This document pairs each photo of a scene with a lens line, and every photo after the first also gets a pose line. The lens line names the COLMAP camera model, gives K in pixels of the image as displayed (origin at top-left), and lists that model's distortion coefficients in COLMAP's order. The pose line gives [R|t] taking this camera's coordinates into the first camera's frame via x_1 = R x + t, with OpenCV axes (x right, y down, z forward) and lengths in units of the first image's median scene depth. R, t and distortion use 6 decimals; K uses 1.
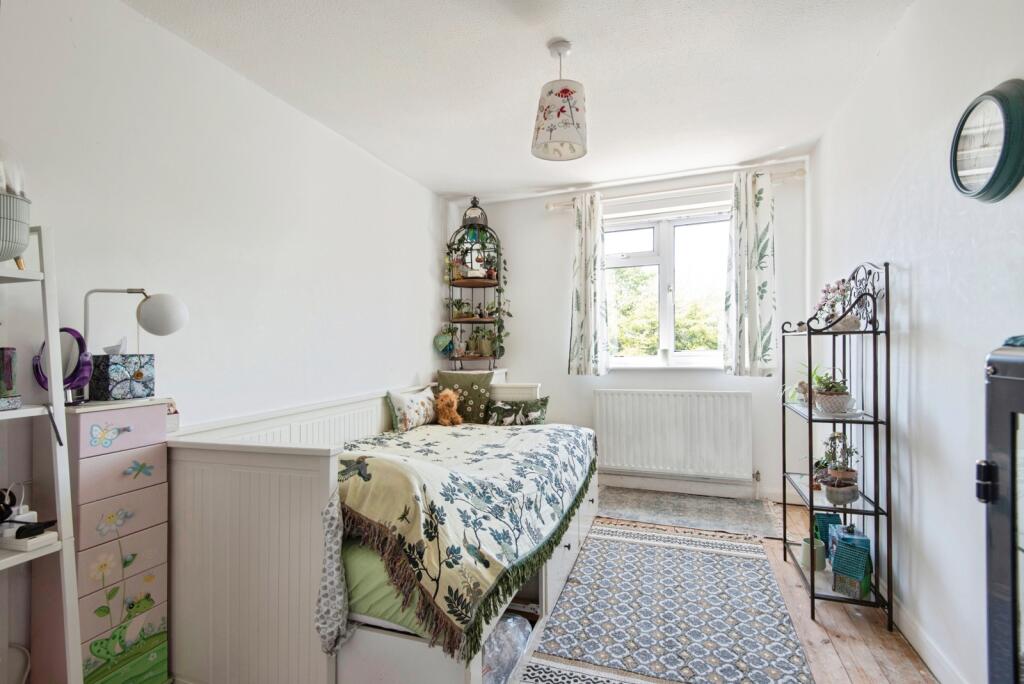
lens RADIAL K [[468.5, 0, 505.8], [0, 468.5, 338.4], [0, 0, 1]] dist [0.031692, -0.014908]
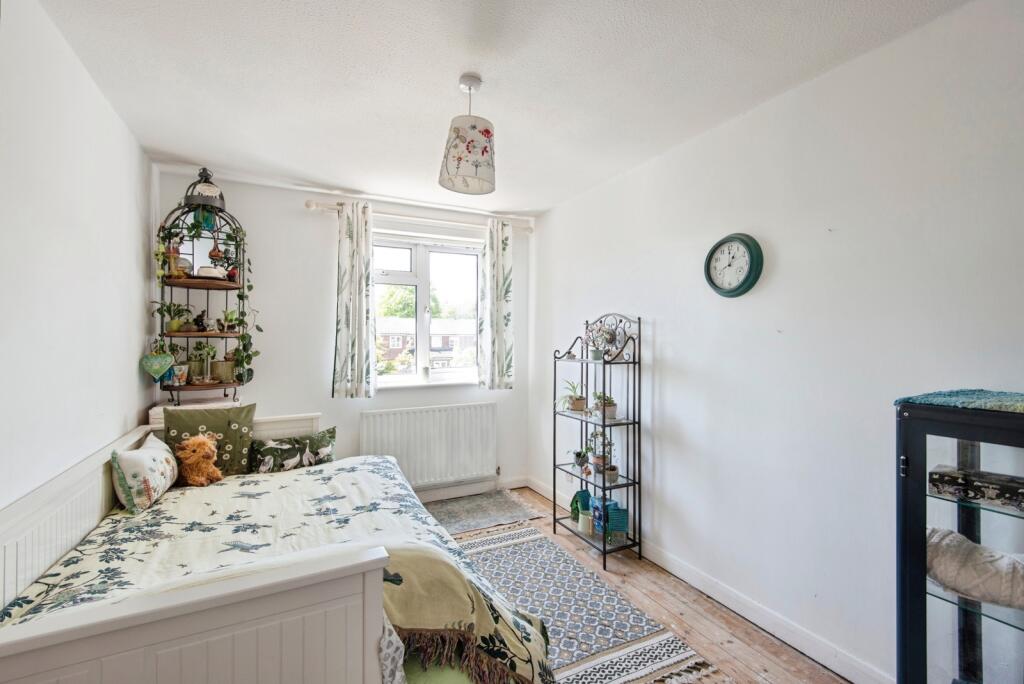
lens RADIAL K [[468.5, 0, 511.4], [0, 468.5, 339.3], [0, 0, 1]] dist [0.031692, -0.014908]
pose [[0.681697, 0.015909, 0.731461, -0.335510], [-0.018961, 0.999812, -0.004075, -0.043792], [-0.731389, -0.011091, 0.681871, 0.156731]]
